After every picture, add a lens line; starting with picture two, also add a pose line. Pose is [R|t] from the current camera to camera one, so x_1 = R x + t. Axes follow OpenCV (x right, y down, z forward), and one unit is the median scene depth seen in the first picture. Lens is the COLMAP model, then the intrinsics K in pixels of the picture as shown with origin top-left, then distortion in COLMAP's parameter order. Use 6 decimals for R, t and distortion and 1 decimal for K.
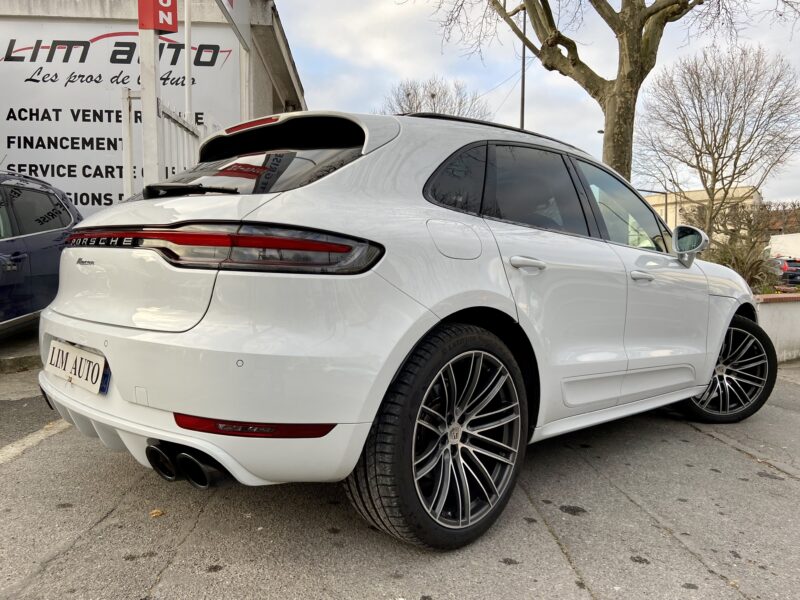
lens RADIAL K [[597.8, 0, 397.7], [0, 597.8, 294.5], [0, 0, 1]] dist [0.112285, -0.141099]
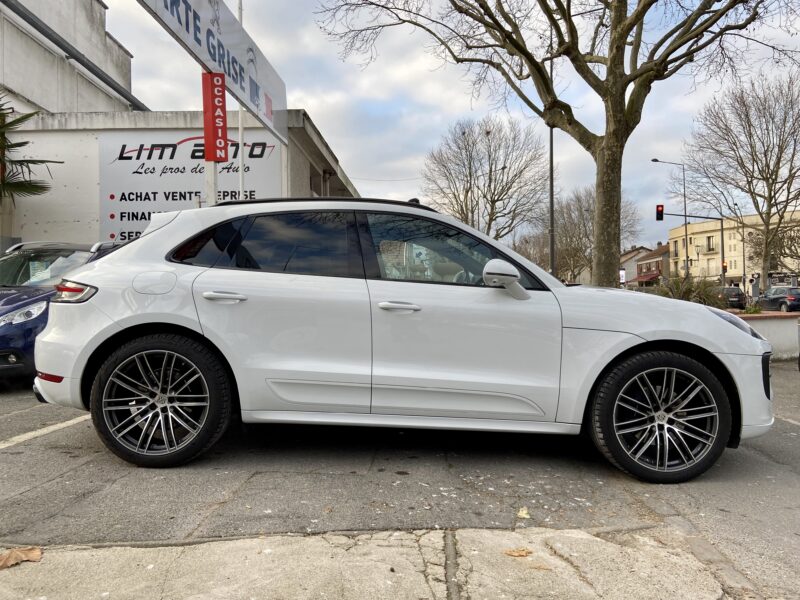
lens RADIAL K [[597.8, 0, 397.7], [0, 597.8, 294.5], [0, 0, 1]] dist [0.112285, -0.141099]
pose [[0.992834, -0.017419, -0.118223, 0.106208], [0.011627, 0.998706, -0.049511, 0.005186], [0.118932, 0.047782, 0.991752, -0.205827]]
